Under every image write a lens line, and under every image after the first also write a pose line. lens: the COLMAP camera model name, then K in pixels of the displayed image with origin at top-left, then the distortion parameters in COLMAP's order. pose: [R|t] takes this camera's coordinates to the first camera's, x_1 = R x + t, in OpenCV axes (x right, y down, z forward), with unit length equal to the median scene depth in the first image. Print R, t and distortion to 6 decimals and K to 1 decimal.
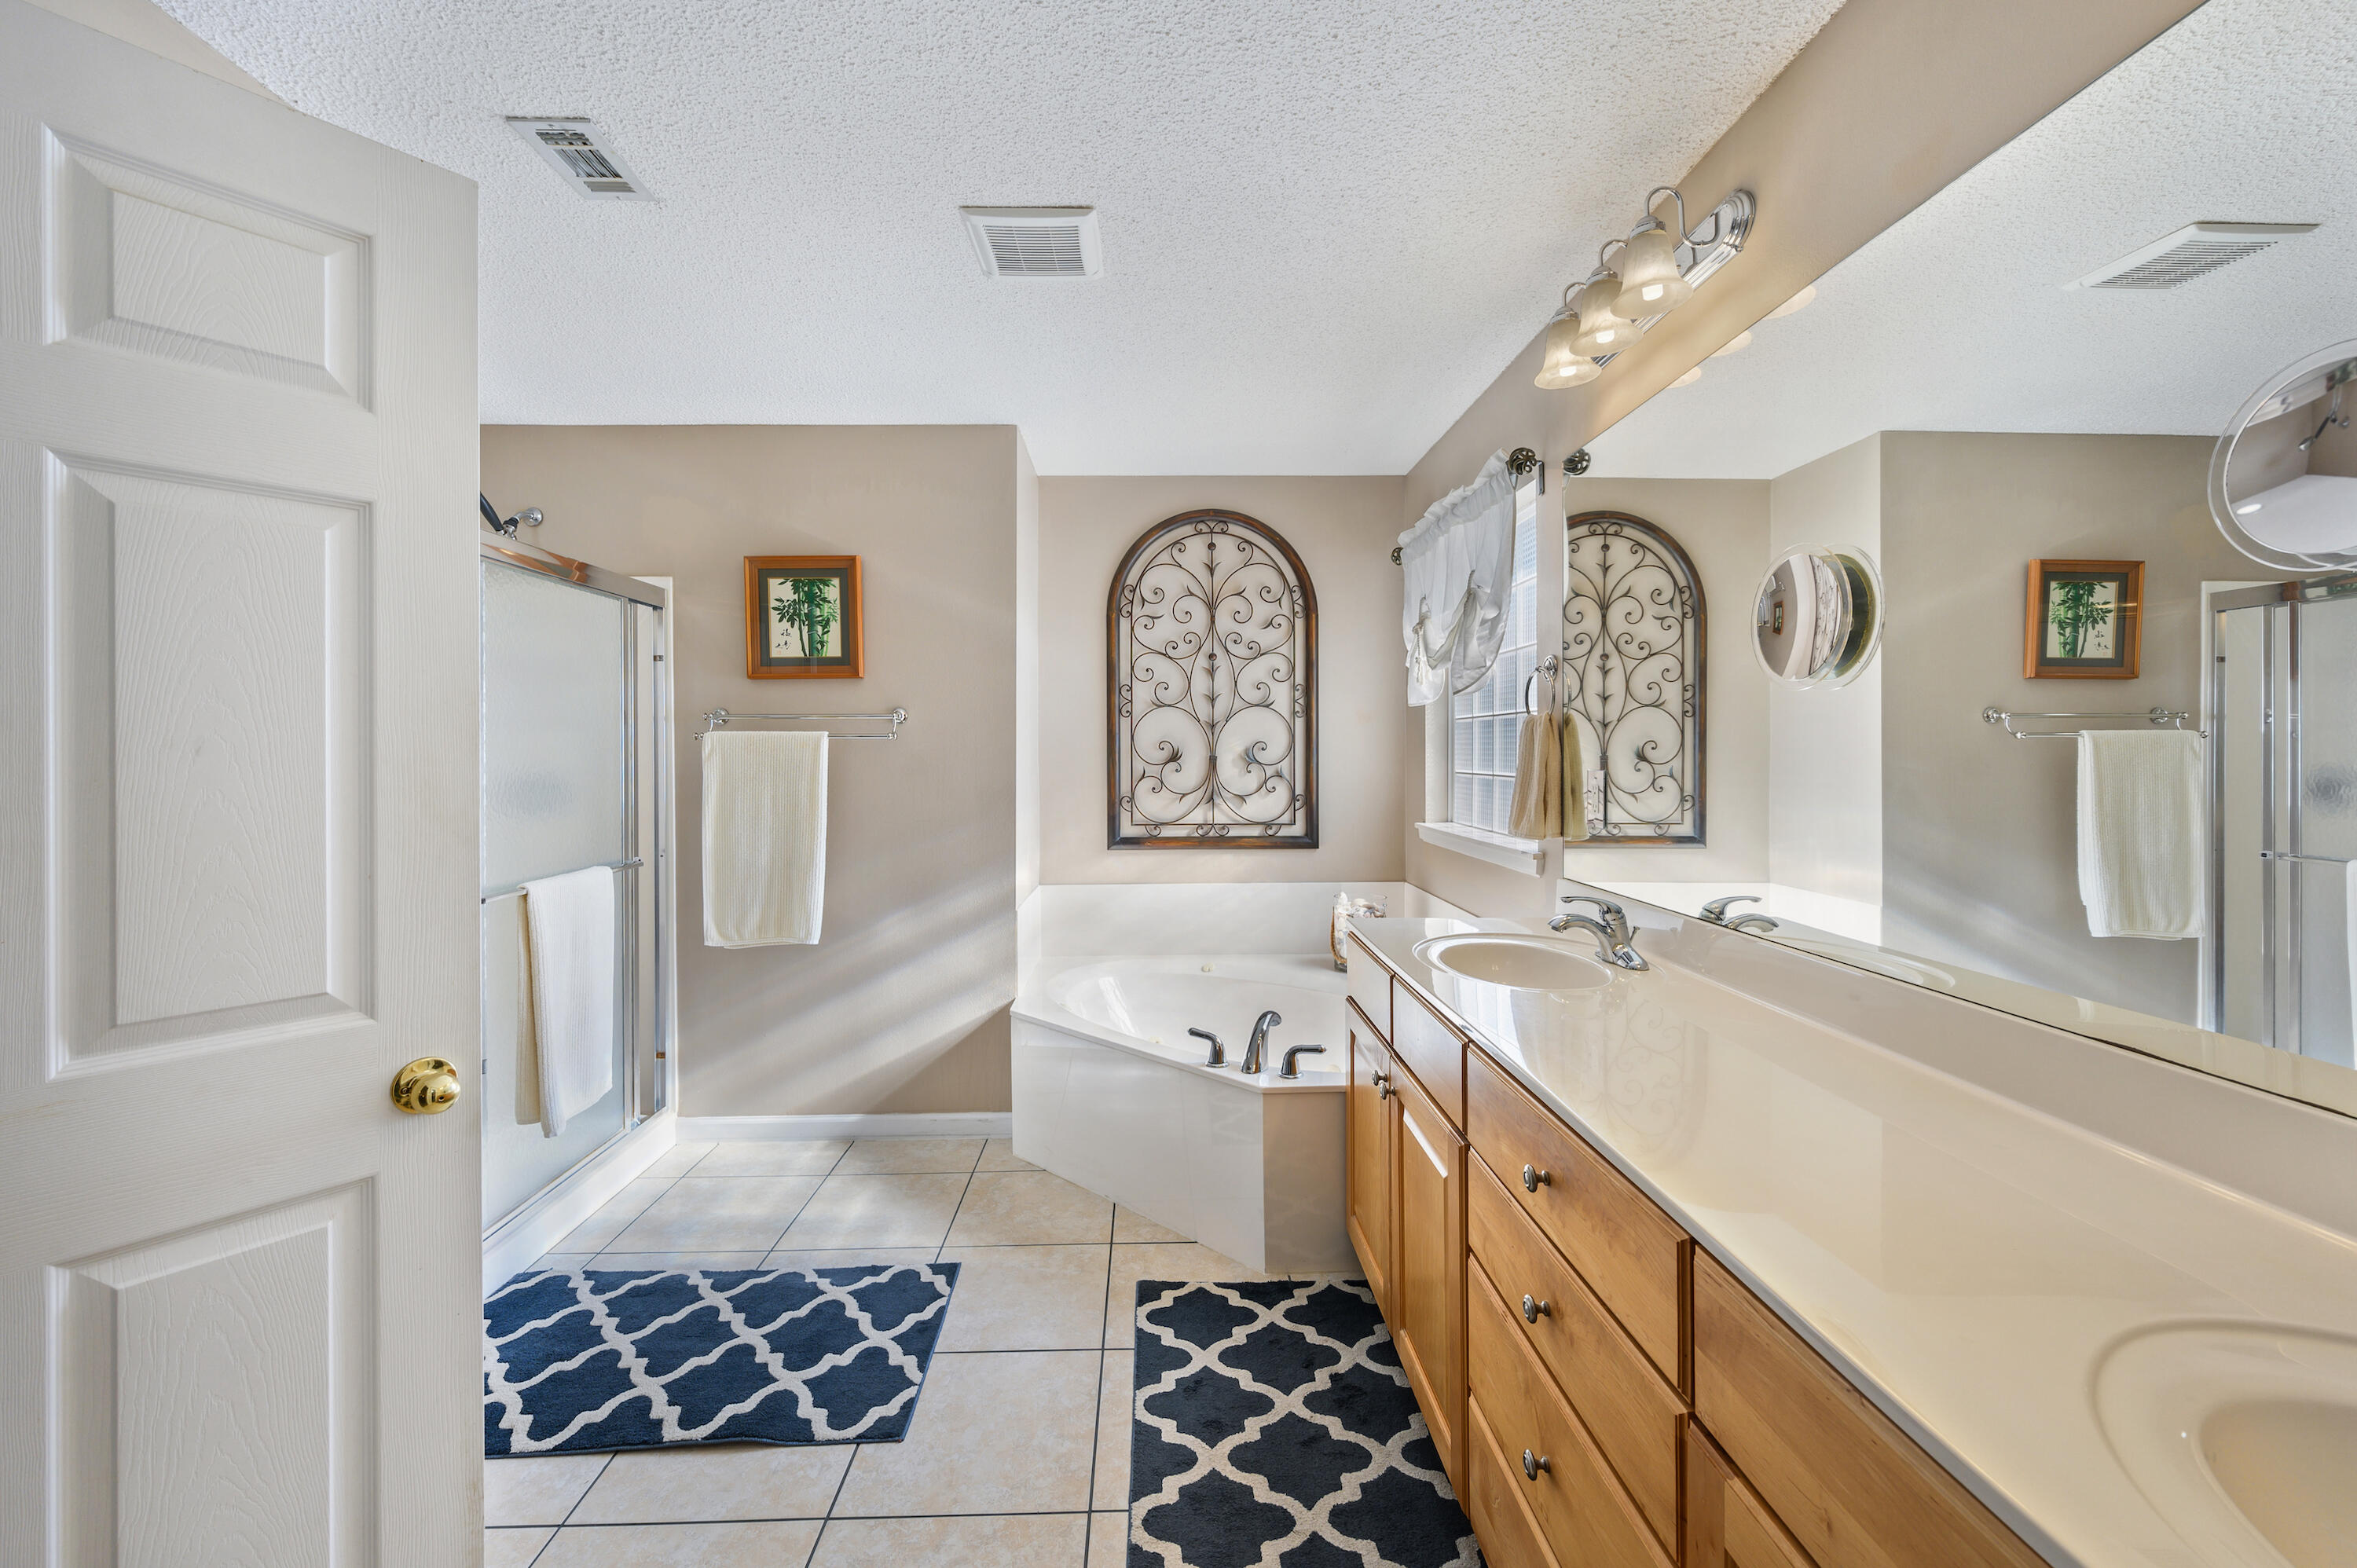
lens RADIAL K [[948.5, 0, 1178.8], [0, 948.5, 748.9], [0, 0, 1]] dist [0.008149, -0.002838]
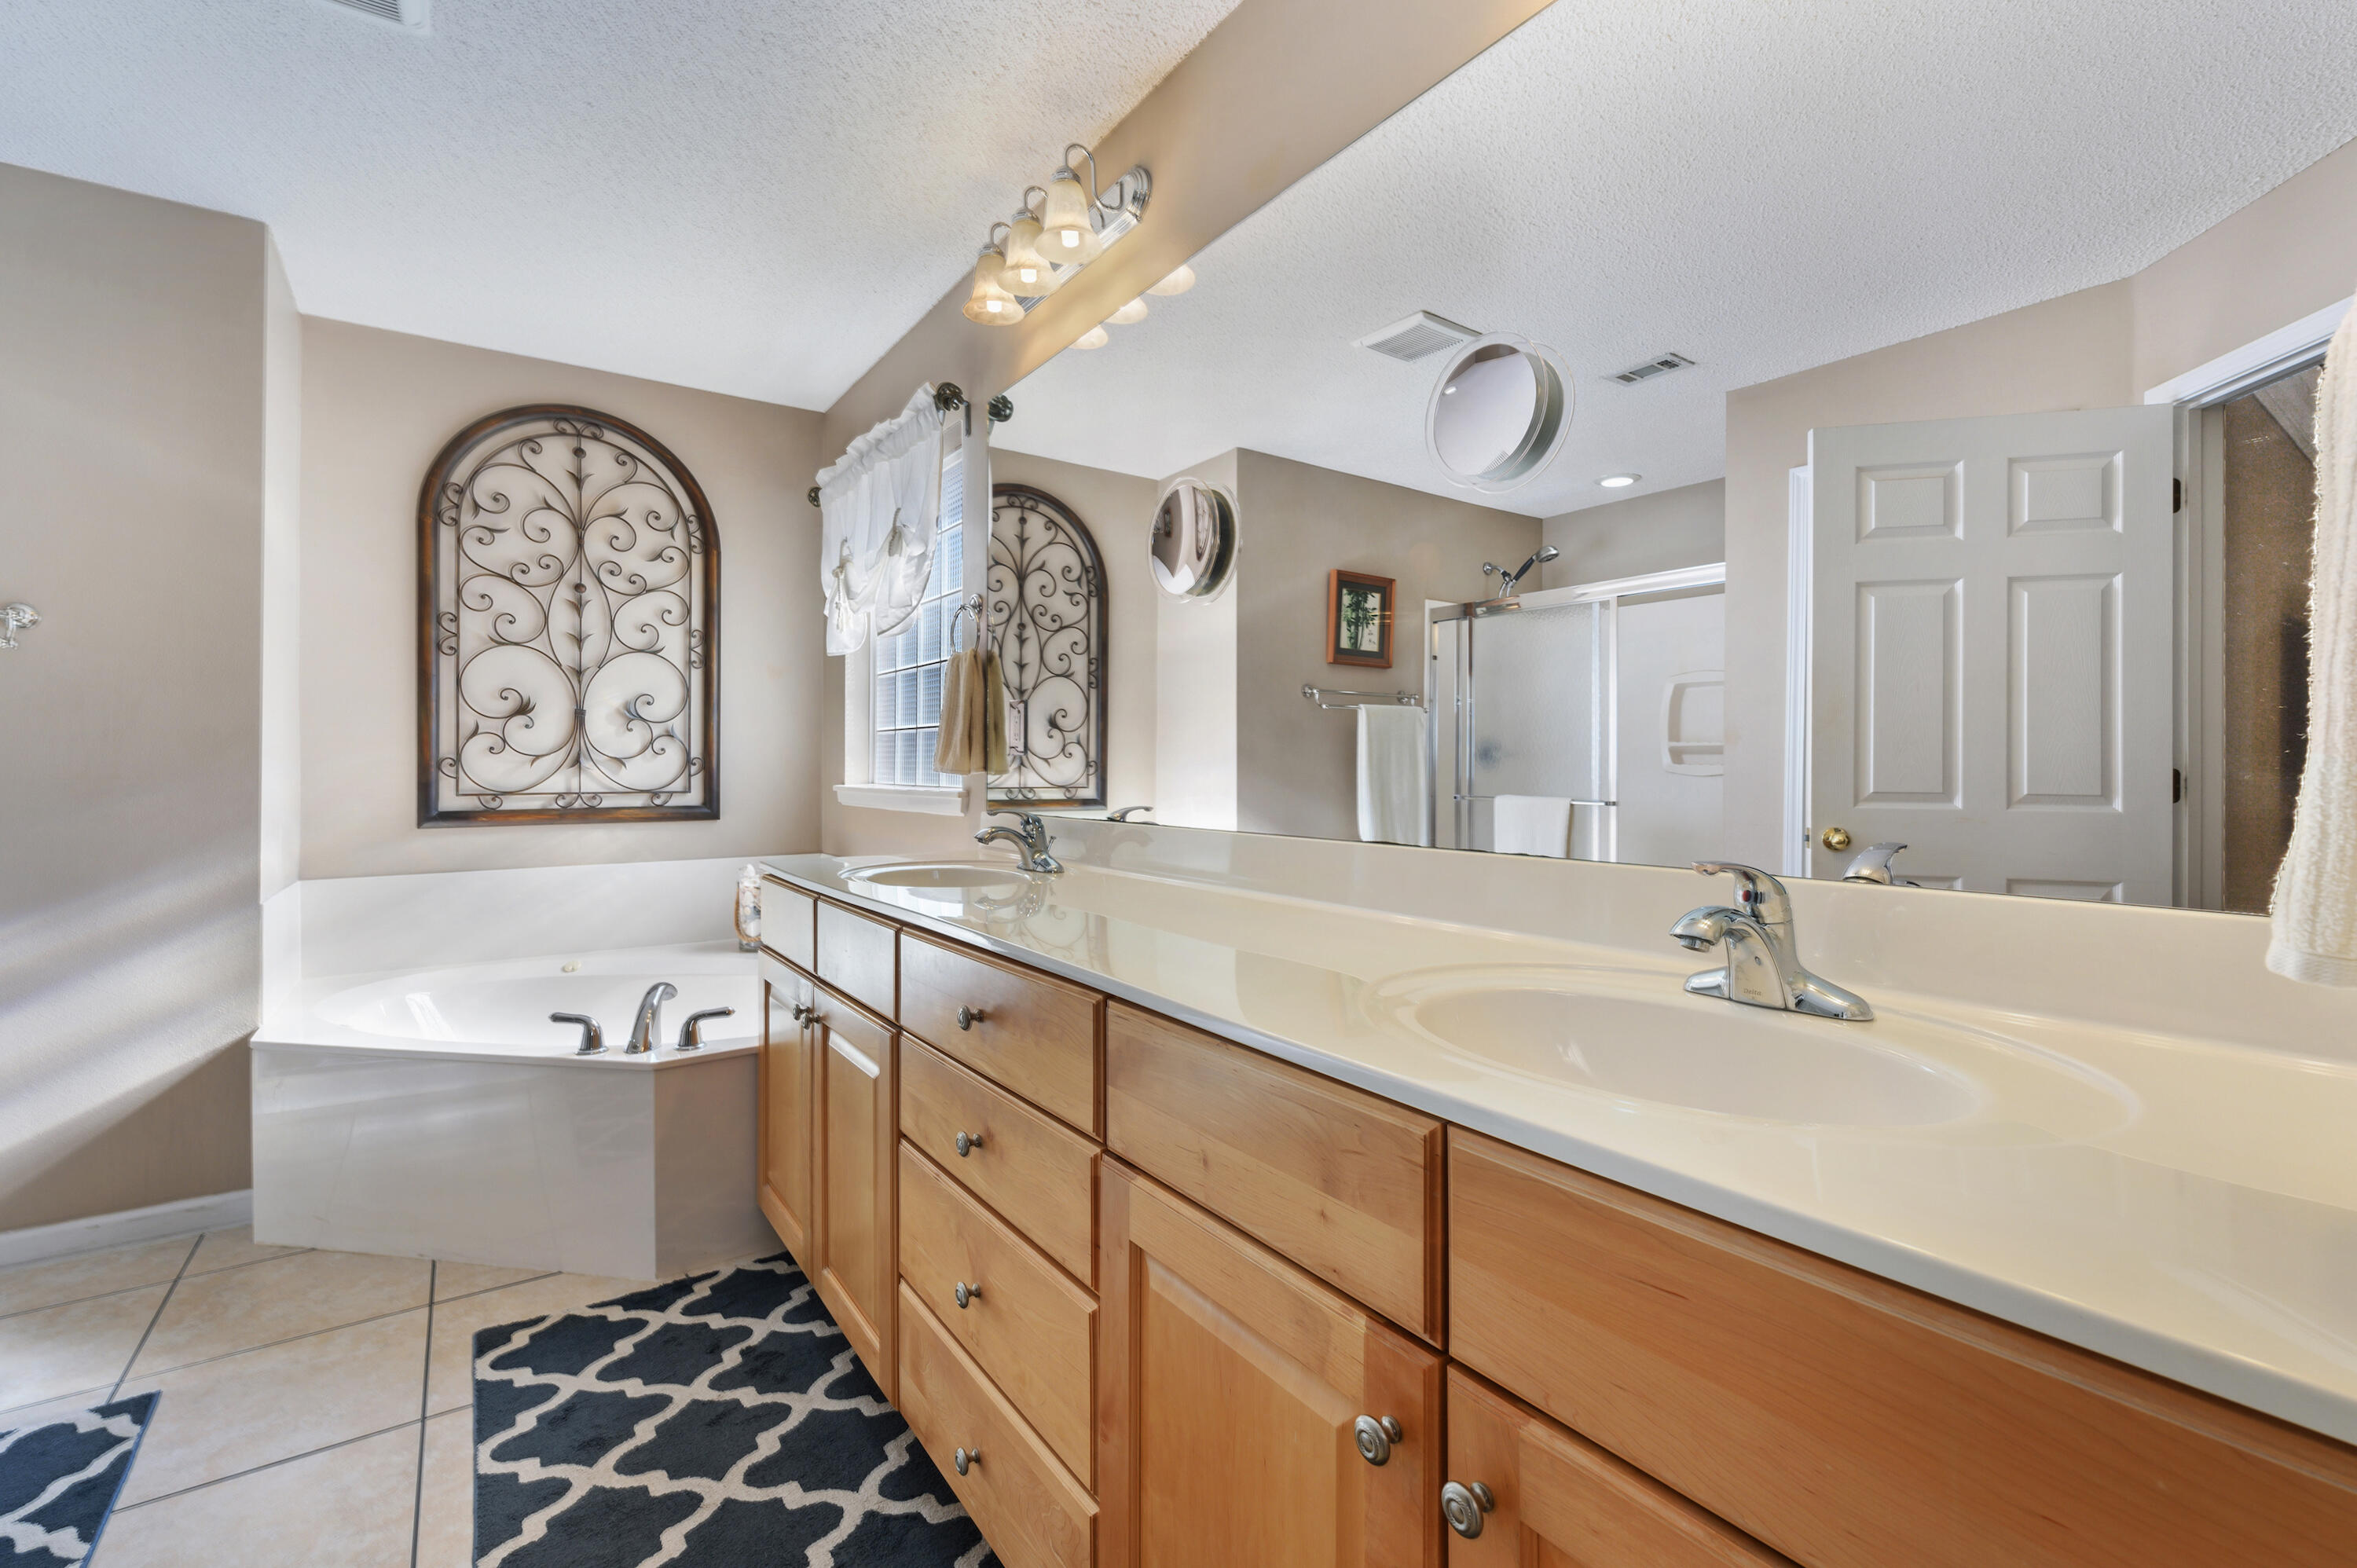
lens RADIAL K [[1028.4, 0, 1179.6], [0, 1028.4, 809.6], [0, 0, 1]] dist [0.000931, 0.000053]
pose [[0.834088, 0.005046, 0.551609, -0.022872], [-0.005142, 0.999986, -0.001373, 0.099581], [-0.551608, -0.001691, 0.834102, -0.025423]]
